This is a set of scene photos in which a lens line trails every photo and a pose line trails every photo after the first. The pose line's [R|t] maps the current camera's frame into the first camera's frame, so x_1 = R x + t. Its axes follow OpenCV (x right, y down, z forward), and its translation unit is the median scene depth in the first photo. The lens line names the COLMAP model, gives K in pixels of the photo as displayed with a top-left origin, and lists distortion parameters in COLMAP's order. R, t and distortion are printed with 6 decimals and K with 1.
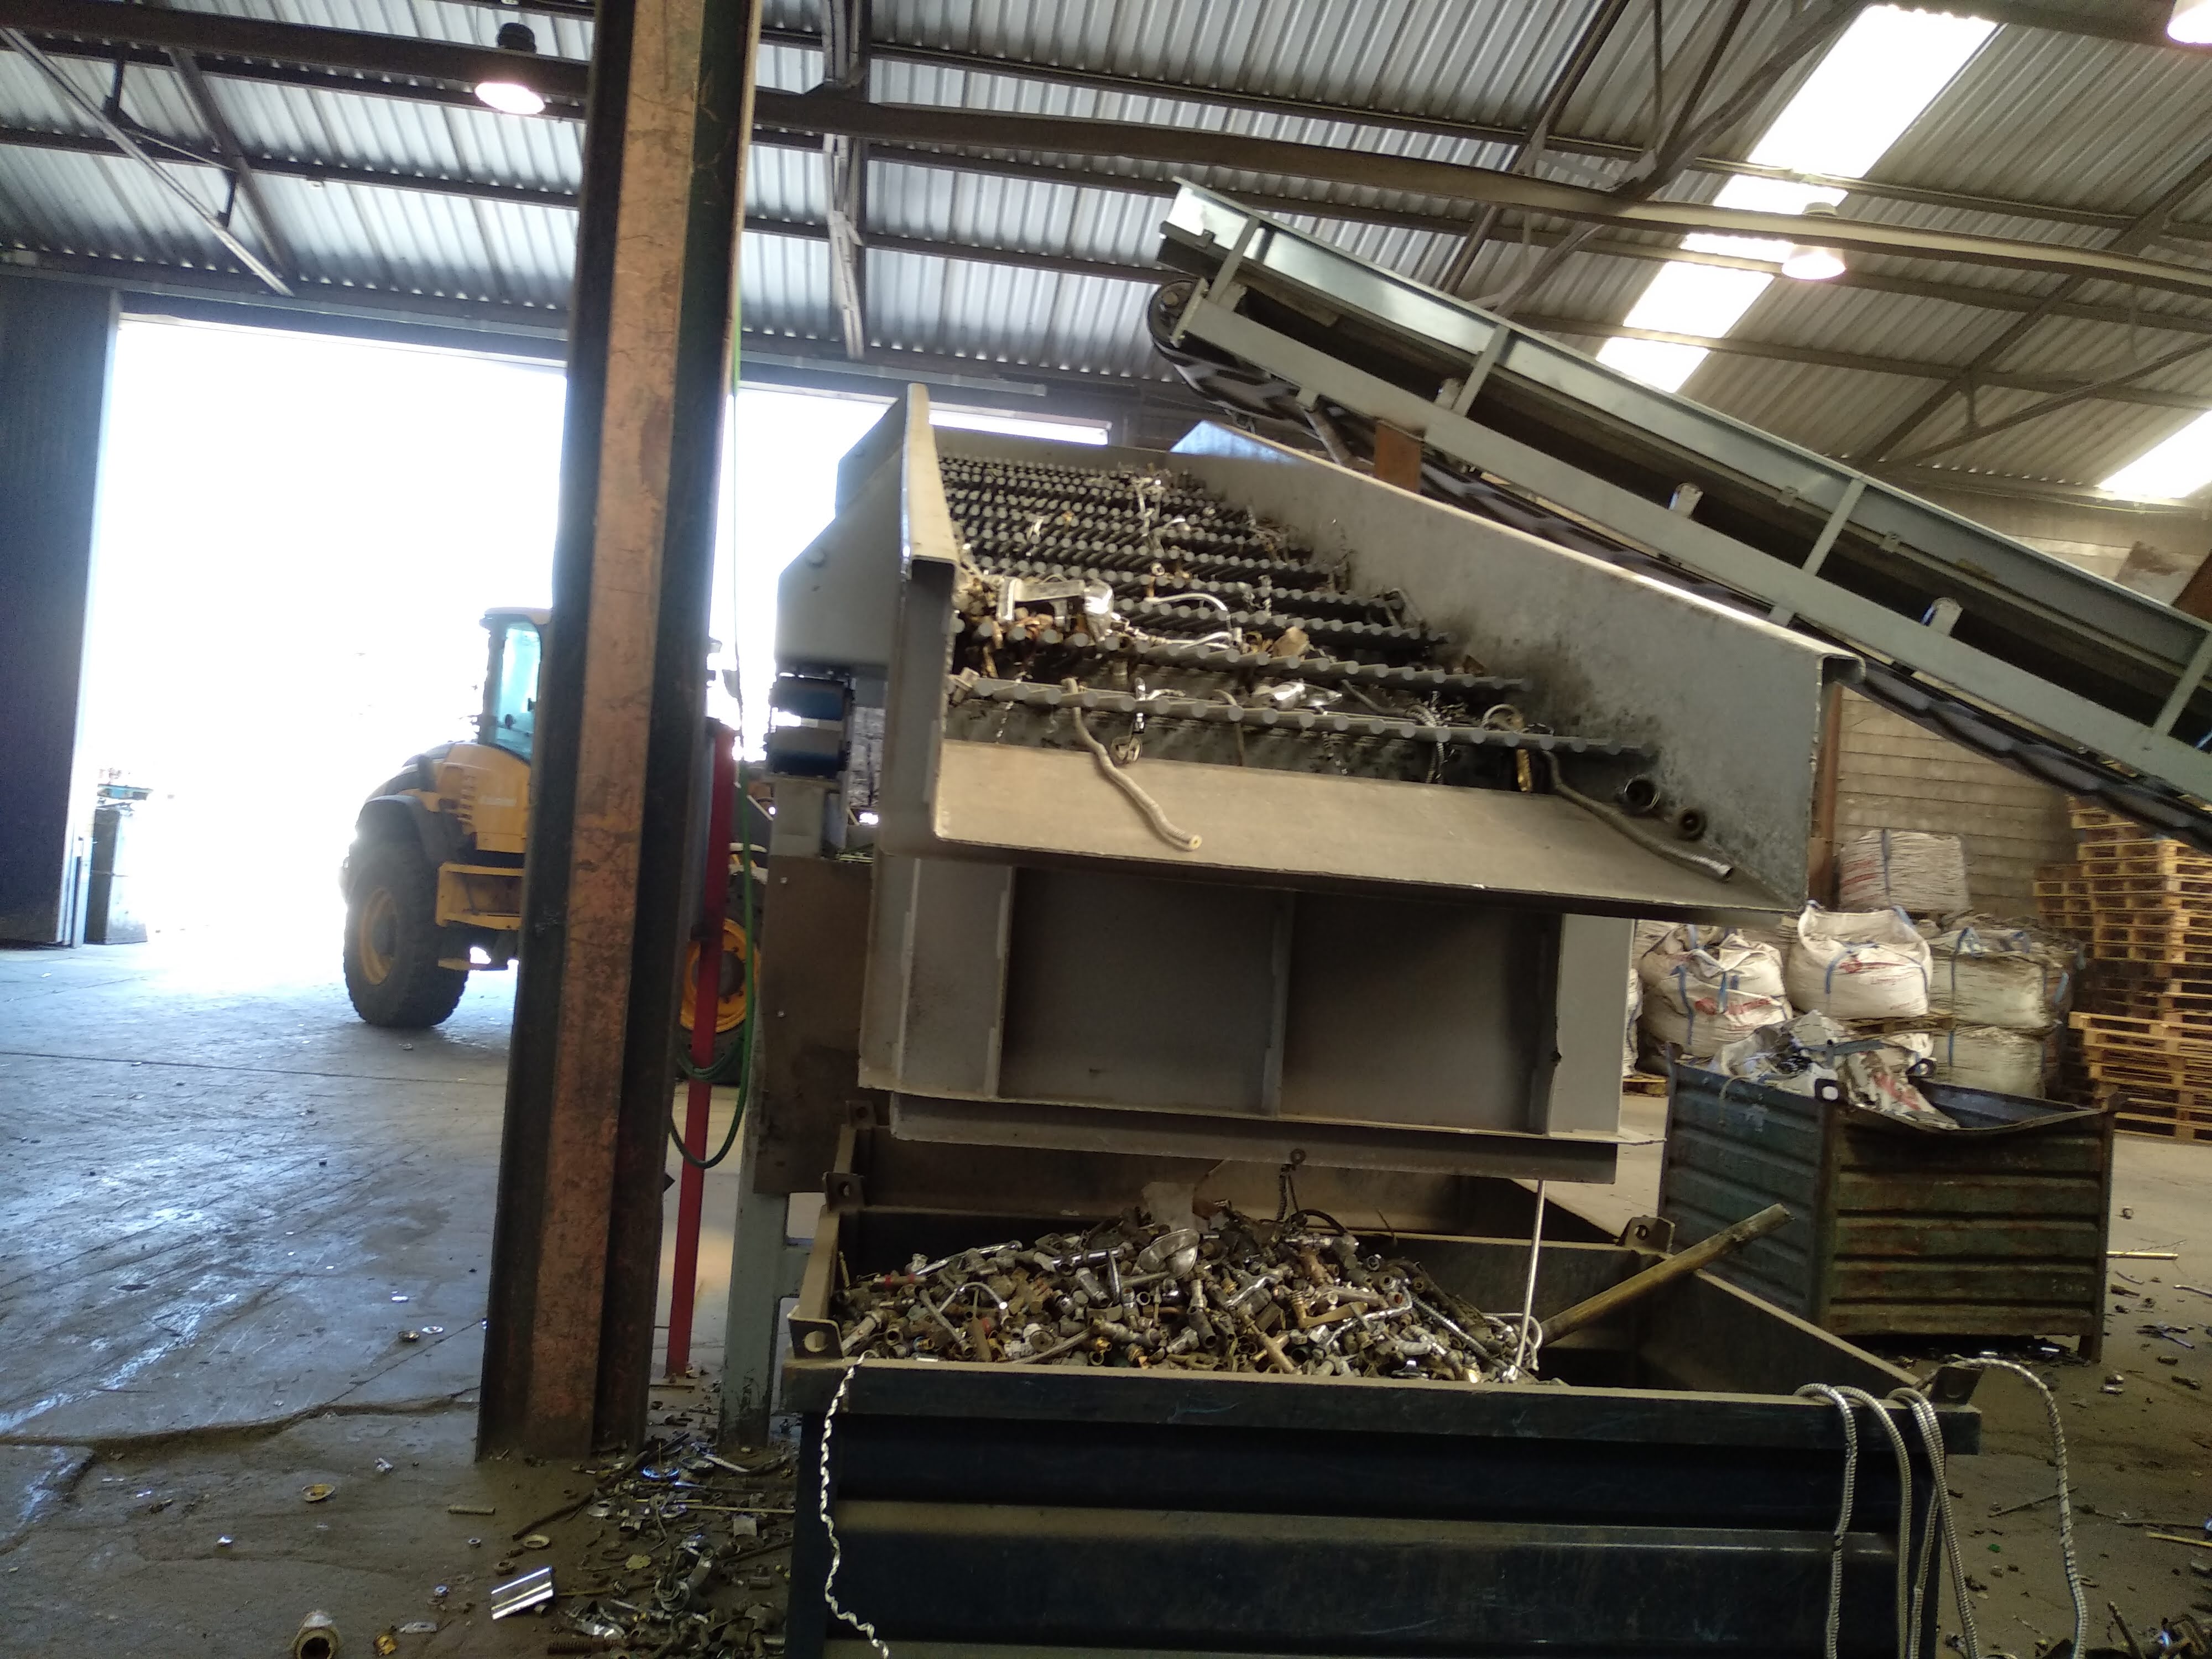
lens RADIAL K [[1696.6, 0, 1100.5], [0, 1696.6, 910.0], [0, 0, 1]] dist [-0.003950, -0.007784]
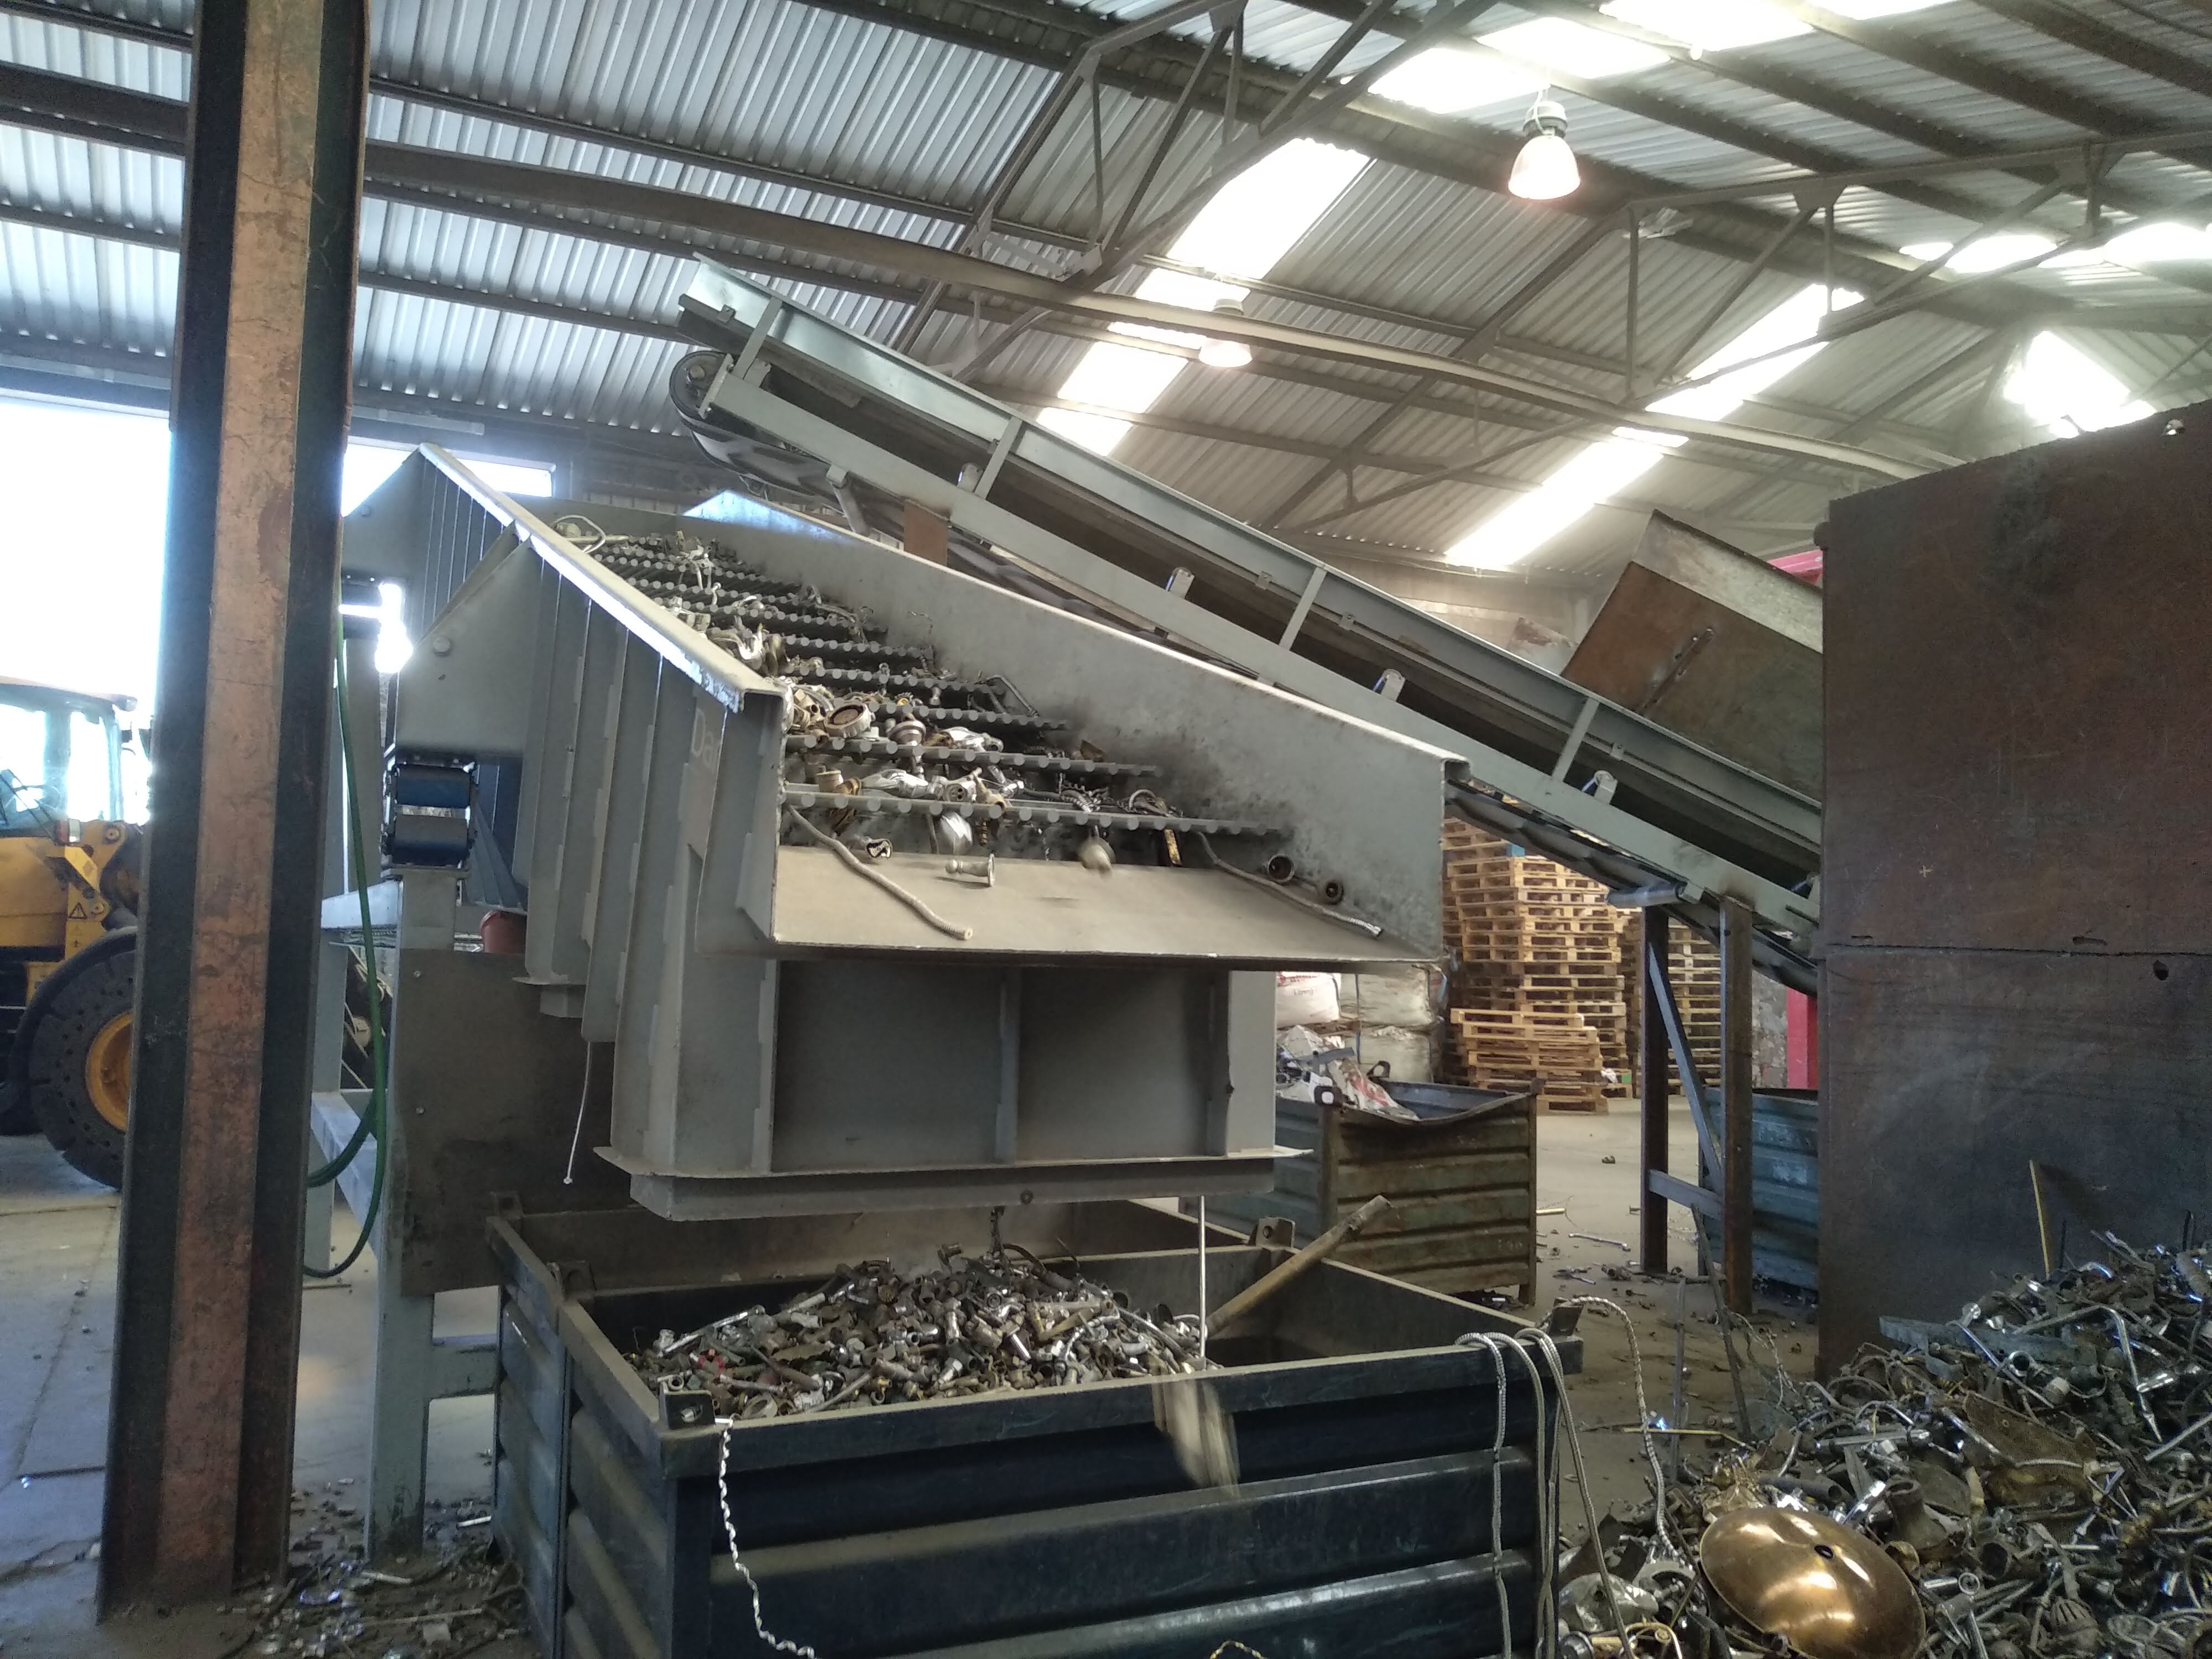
lens RADIAL K [[1707.6, 0, 1105.1], [0, 1707.6, 926.1], [0, 0, 1]] dist [0.048737, -0.124618]
pose [[0.939617, -0.049820, 0.338583, -0.095764], [0.053972, 0.998538, -0.002854, -0.013256], [-0.337946, 0.020956, 0.940932, -0.044565]]
